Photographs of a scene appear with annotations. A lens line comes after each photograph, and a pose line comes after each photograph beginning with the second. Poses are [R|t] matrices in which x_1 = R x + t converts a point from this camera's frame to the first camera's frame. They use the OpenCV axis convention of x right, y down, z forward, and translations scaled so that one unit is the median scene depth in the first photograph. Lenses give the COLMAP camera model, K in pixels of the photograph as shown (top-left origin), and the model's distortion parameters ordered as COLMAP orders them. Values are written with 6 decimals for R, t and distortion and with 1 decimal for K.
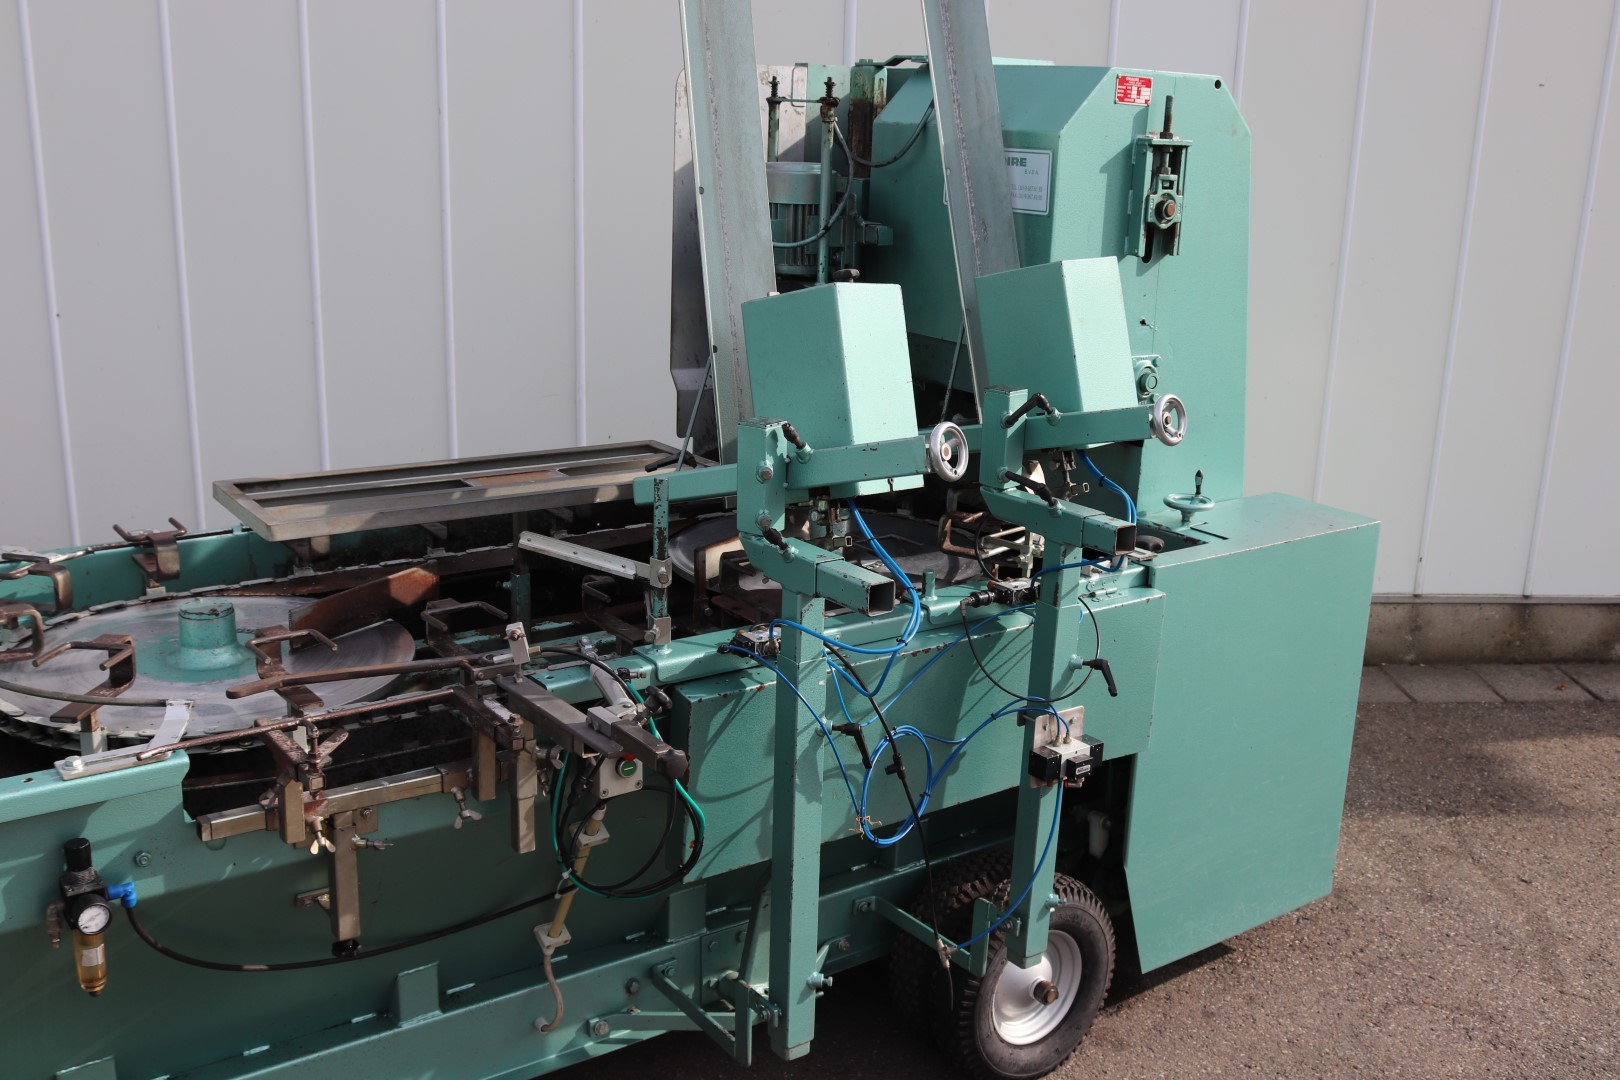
lens RADIAL K [[1590.1, 0, 807.7], [0, 1590.1, 538.1], [0, 0, 1]] dist [-0.059507, 0.000000]
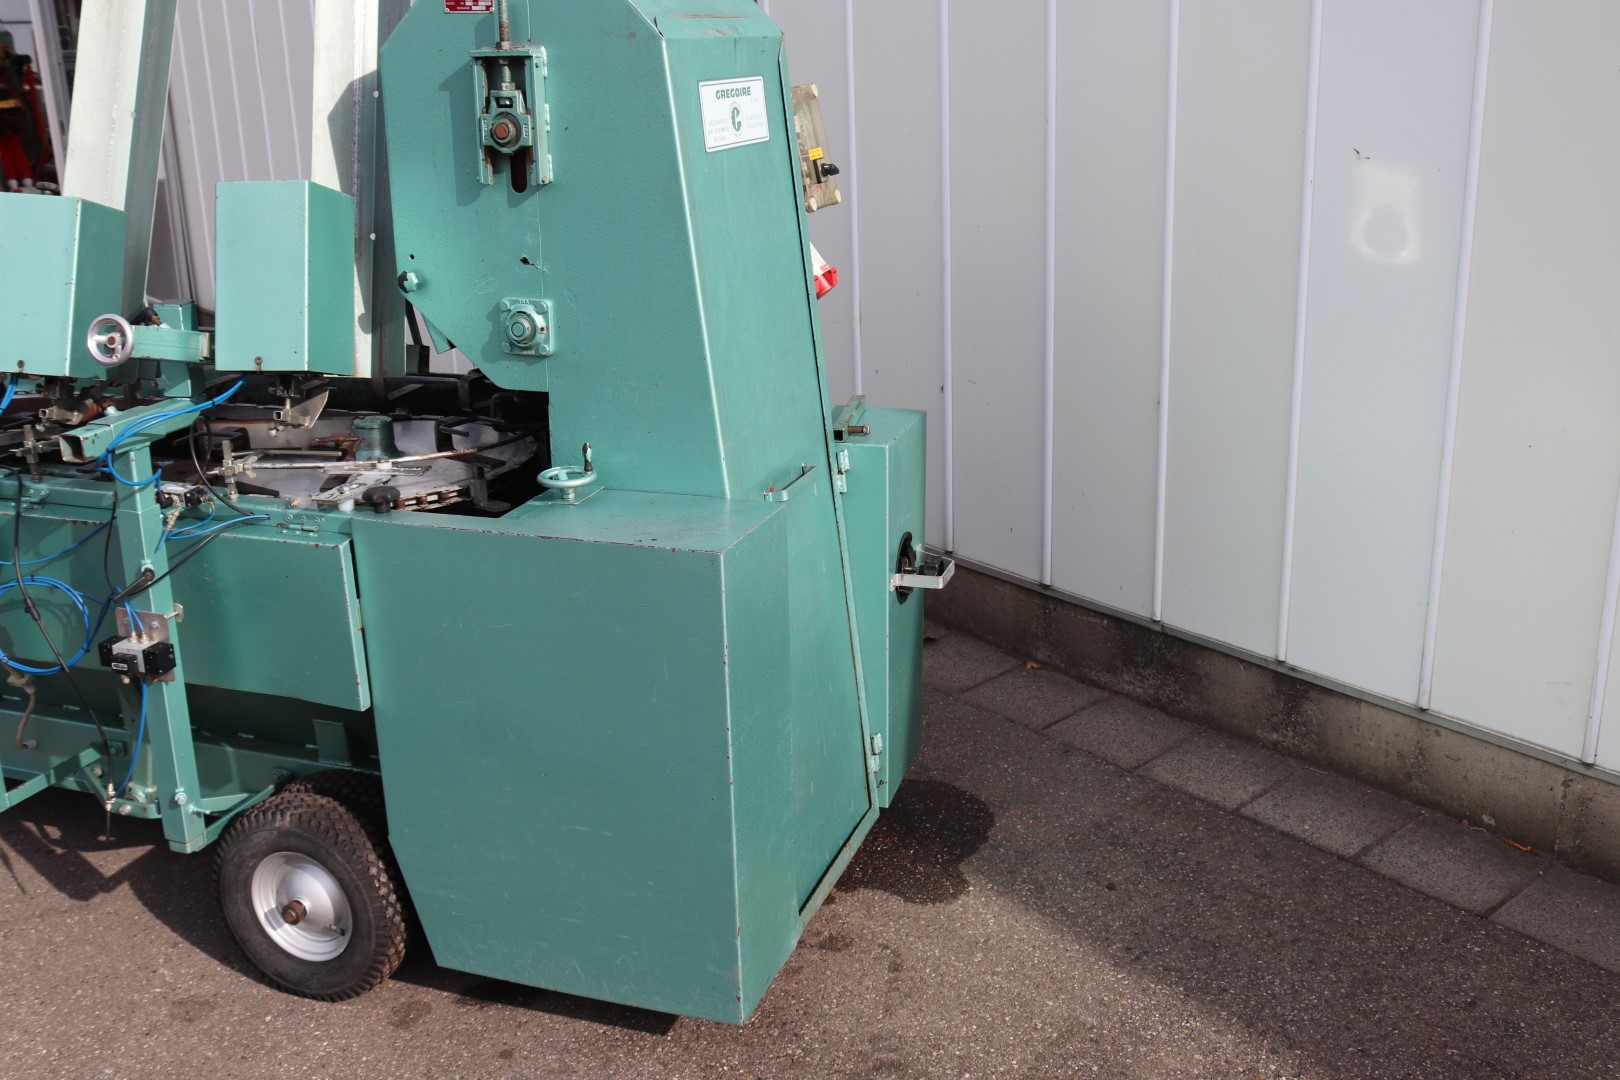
lens RADIAL K [[1590.1, 0, 814.5], [0, 1590.1, 530.4], [0, 0, 1]] dist [-0.059507, 0.000000]
pose [[0.563540, 0.205038, -0.800239, 1.090965], [-0.179107, 0.975992, 0.123940, -0.134546], [0.806439, 0.073483, 0.586734, 0.657353]]
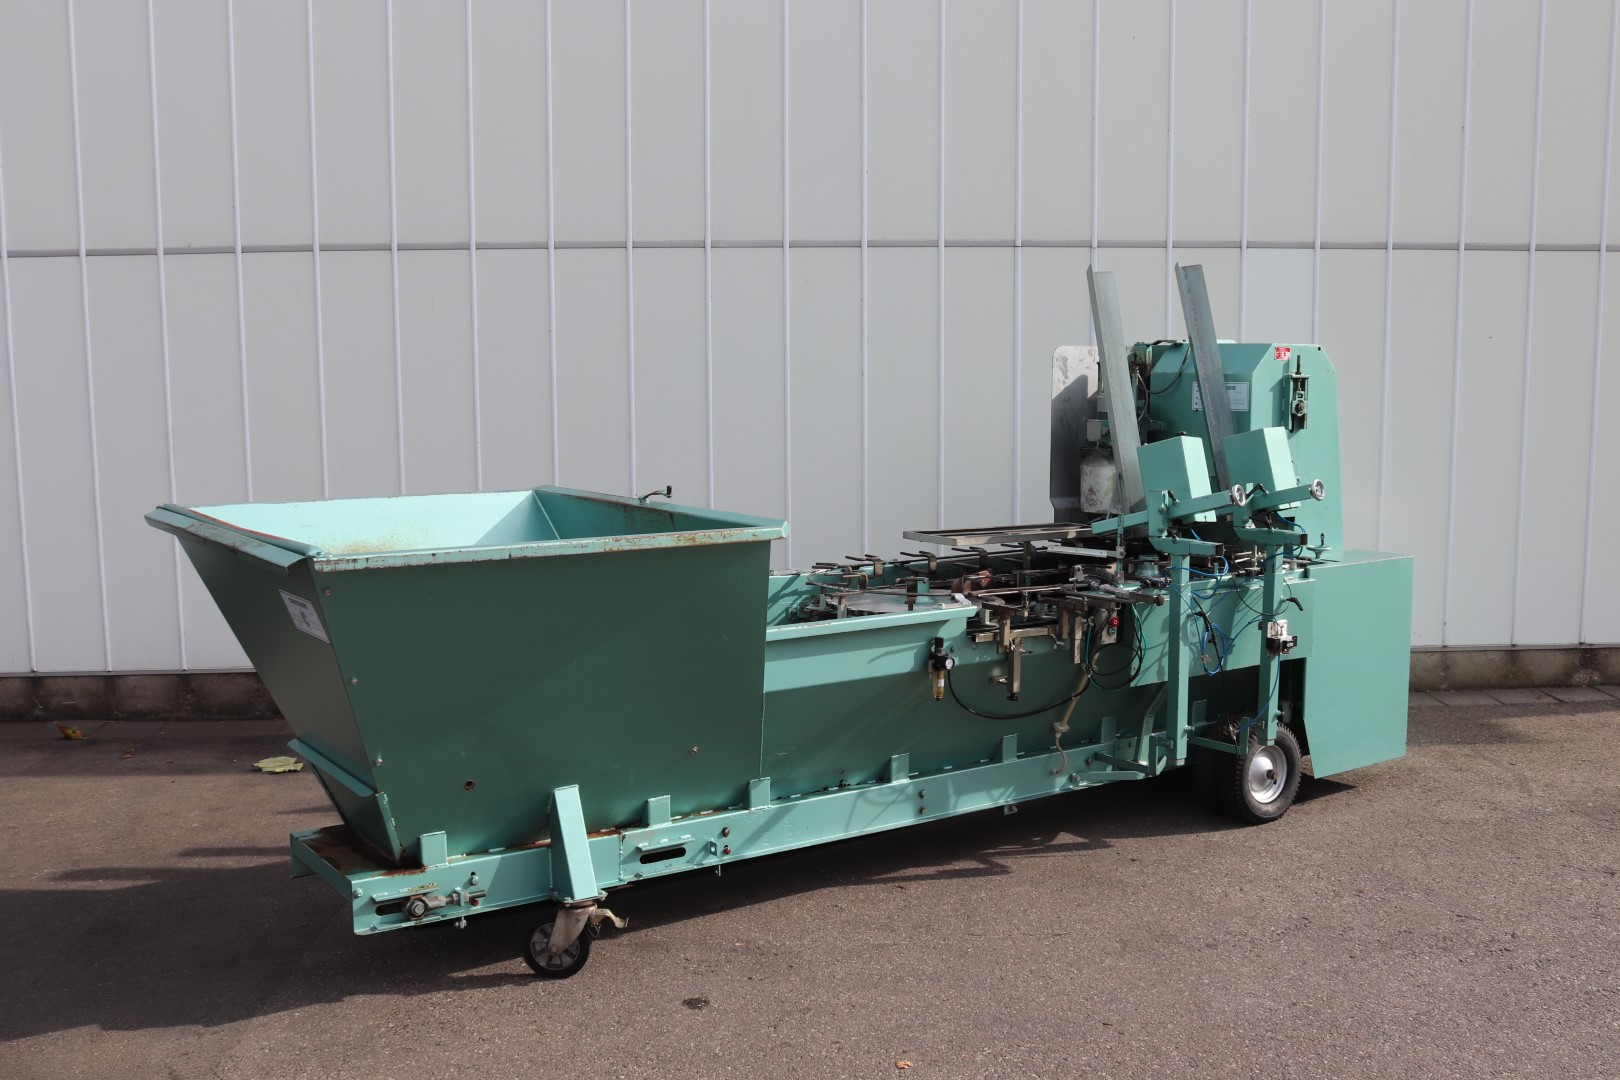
lens RADIAL K [[1590.1, 0, 816.8], [0, 1590.1, 550.2], [0, 0, 1]] dist [-0.059507, 0.000000]
pose [[0.999260, -0.034028, -0.017936, -0.402098], [0.030942, 0.988089, -0.150739, 0.290458], [0.022852, 0.150073, 0.988411, -1.118669]]
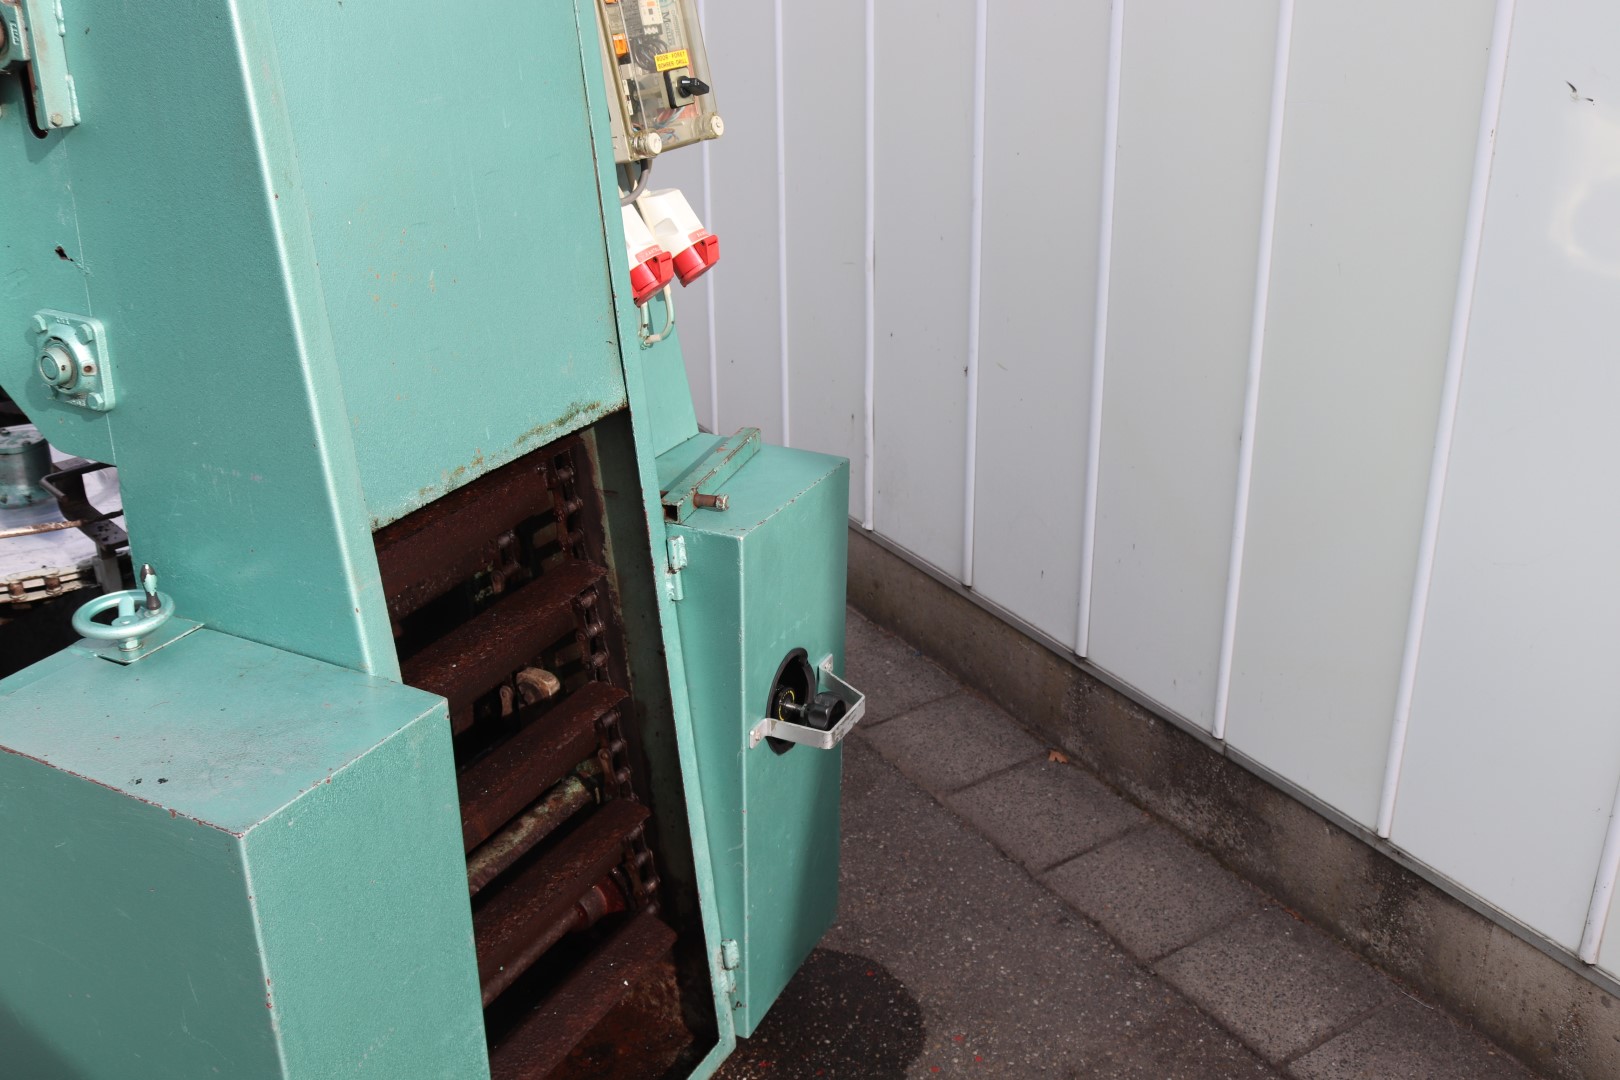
lens RADIAL K [[1590.1, 0, 803.9], [0, 1590.1, 551.3], [0, 0, 1]] dist [-0.059507, 0.000000]
pose [[0.438555, 0.326569, -0.837271, 0.828537], [-0.219877, 0.942318, 0.252372, -0.240026], [0.871392, 0.073418, 0.485063, 1.021035]]
